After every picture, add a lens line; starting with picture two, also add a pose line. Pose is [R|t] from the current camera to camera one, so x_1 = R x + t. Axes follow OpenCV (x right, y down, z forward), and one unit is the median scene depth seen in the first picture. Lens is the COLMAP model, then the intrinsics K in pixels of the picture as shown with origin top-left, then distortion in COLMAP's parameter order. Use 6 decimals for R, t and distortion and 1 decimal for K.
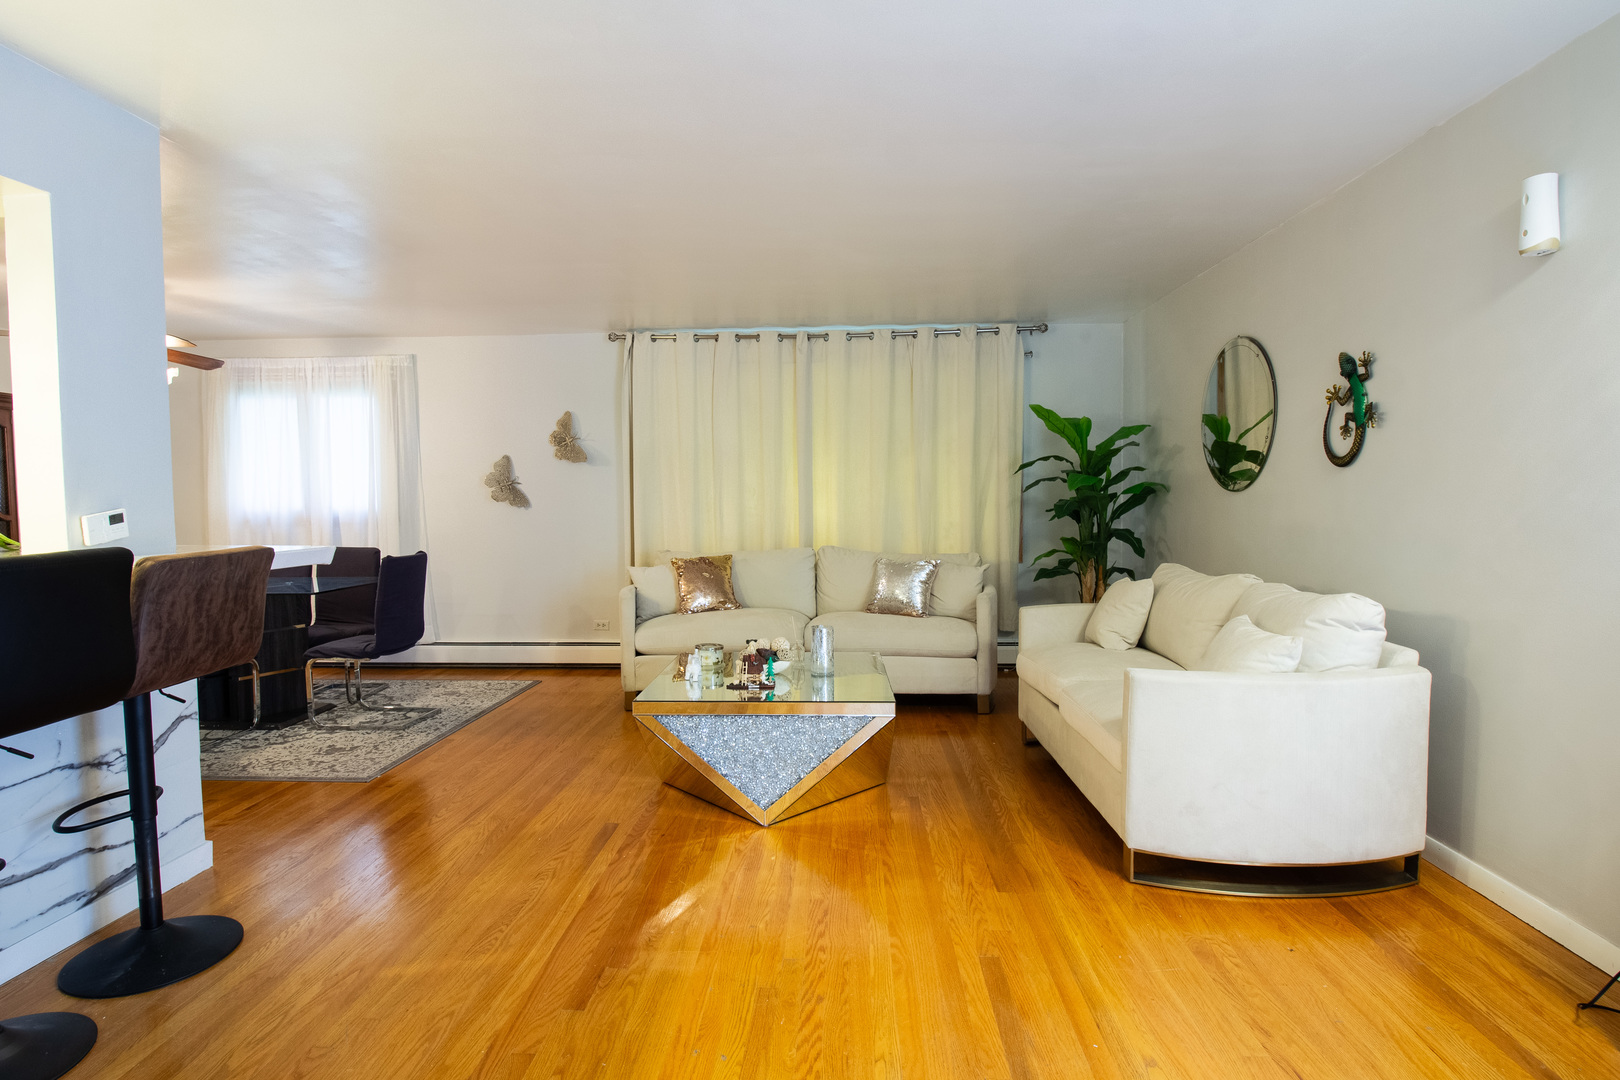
lens RADIAL K [[820.9, 0, 817.8], [0, 820.9, 536.6], [0, 0, 1]] dist [-0.013957, -0.004210]
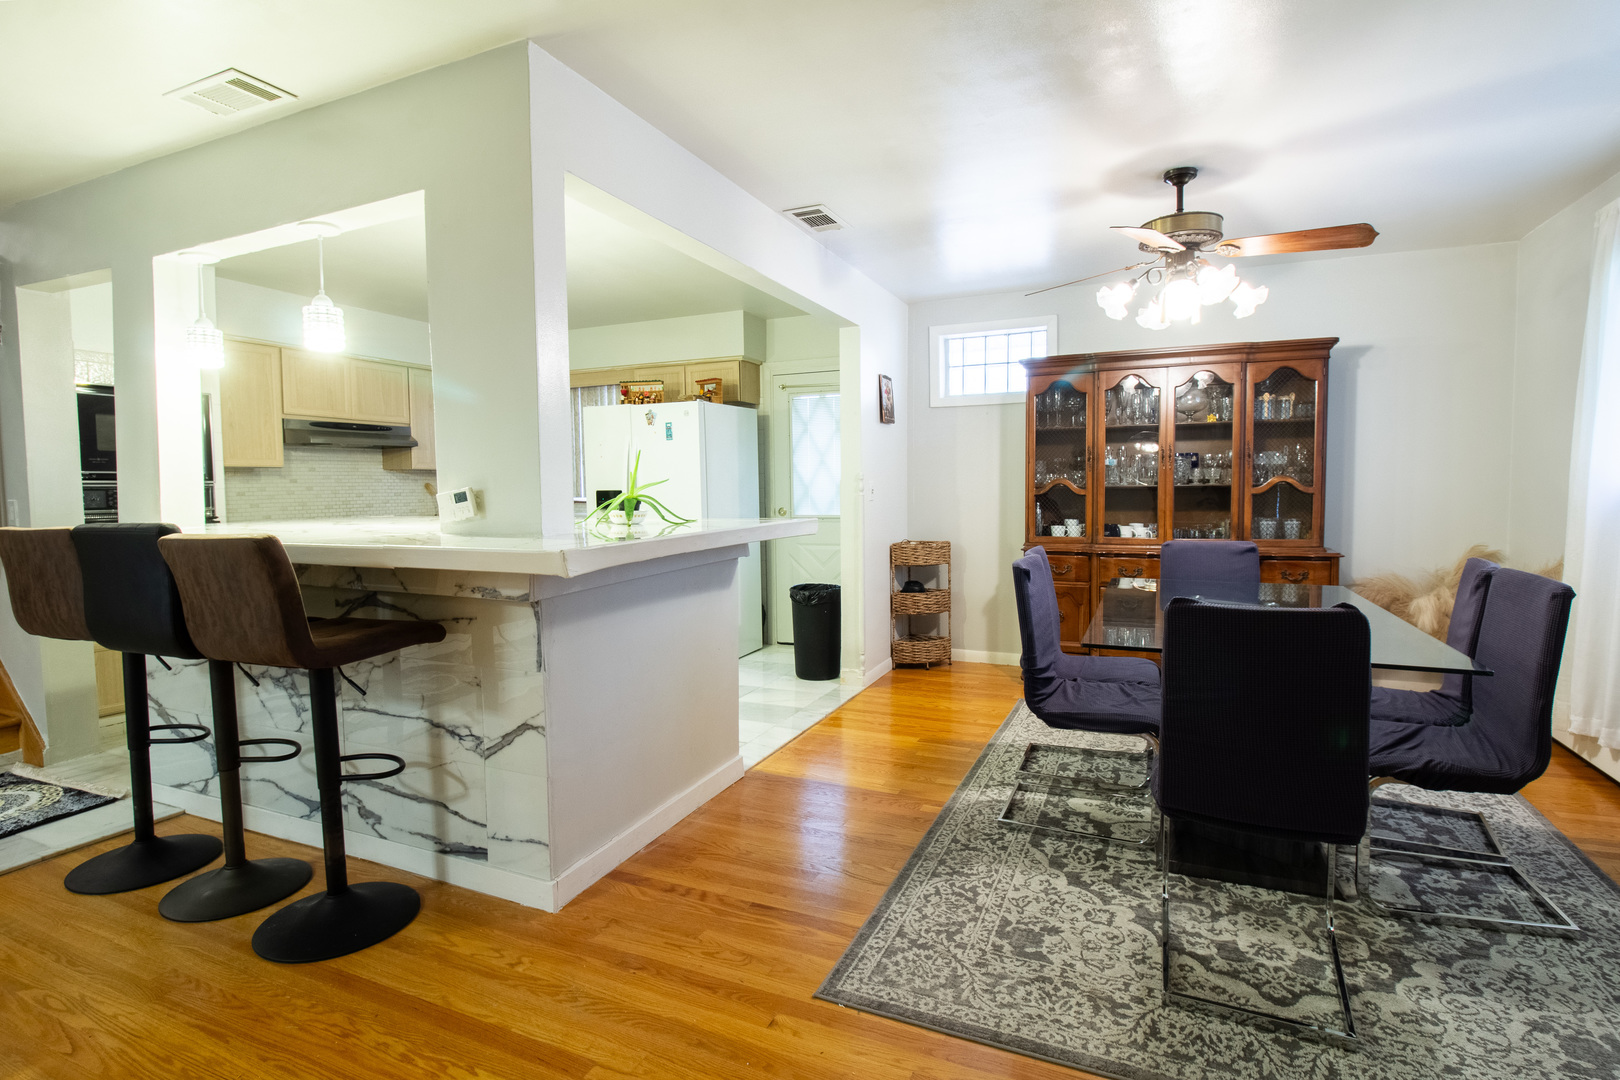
lens RADIAL K [[773.9, 0, 817.0], [0, 773.9, 535.5], [0, 0, 1]] dist [-0.005125, -0.010801]
pose [[-0.362727, 0.072197, -0.929095, -0.083068], [-0.028813, 0.995649, 0.088618, -0.038851], [0.931450, 0.058914, -0.359068, 0.954449]]
